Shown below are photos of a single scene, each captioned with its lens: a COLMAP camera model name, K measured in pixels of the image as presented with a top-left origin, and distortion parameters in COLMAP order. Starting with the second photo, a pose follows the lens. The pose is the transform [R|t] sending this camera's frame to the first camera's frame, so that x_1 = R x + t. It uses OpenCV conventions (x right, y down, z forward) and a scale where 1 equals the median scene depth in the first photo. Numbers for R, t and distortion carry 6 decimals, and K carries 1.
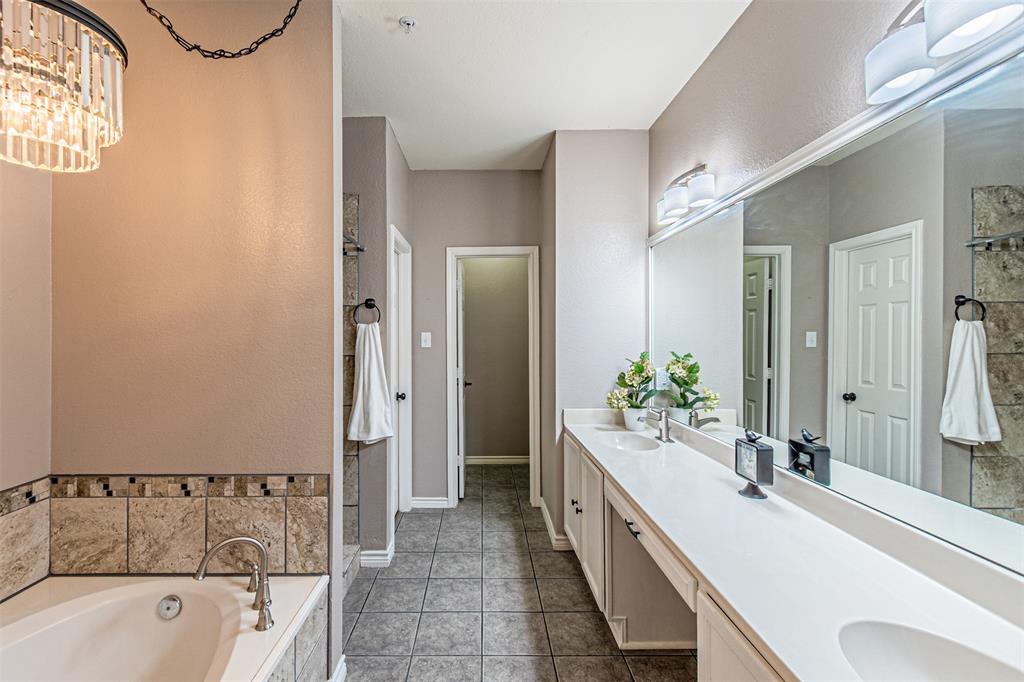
lens RADIAL K [[449.2, 0, 493.0], [0, 449.2, 337.8], [0, 0, 1]] dist [0.002689, -0.000258]
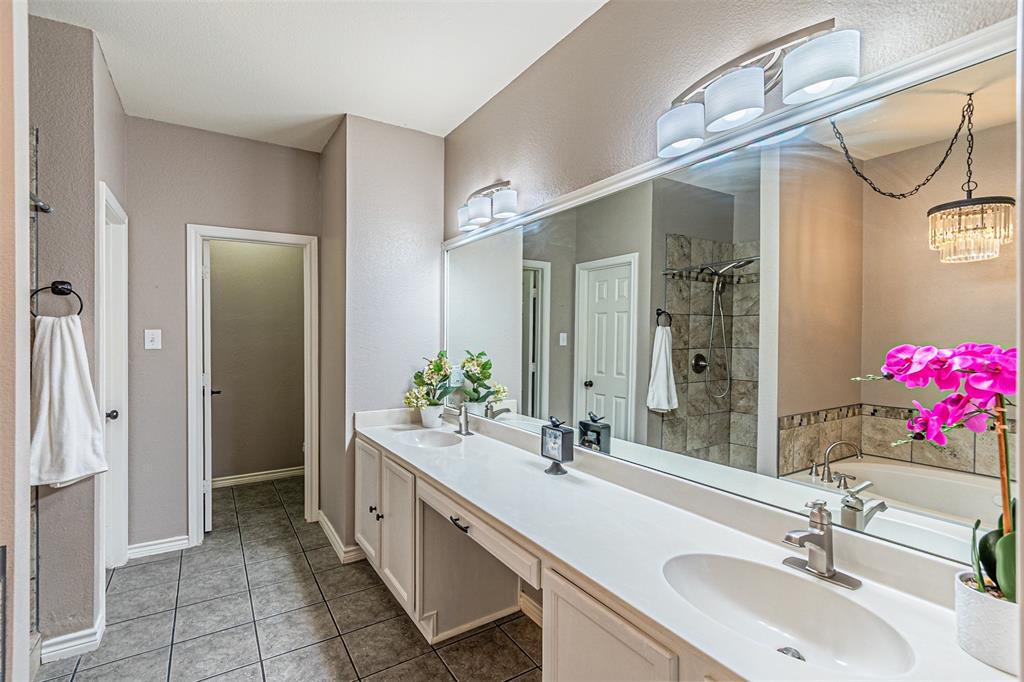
lens RADIAL K [[433.1, 0, 491.0], [0, 433.1, 341.7], [0, 0, 1]] dist [0.001686, -0.000384]
pose [[0.841959, -0.001445, 0.539540, -0.112602], [-0.003245, 0.999965, 0.007741, 0.001851], [-0.539532, -0.008268, 0.841924, 0.097576]]
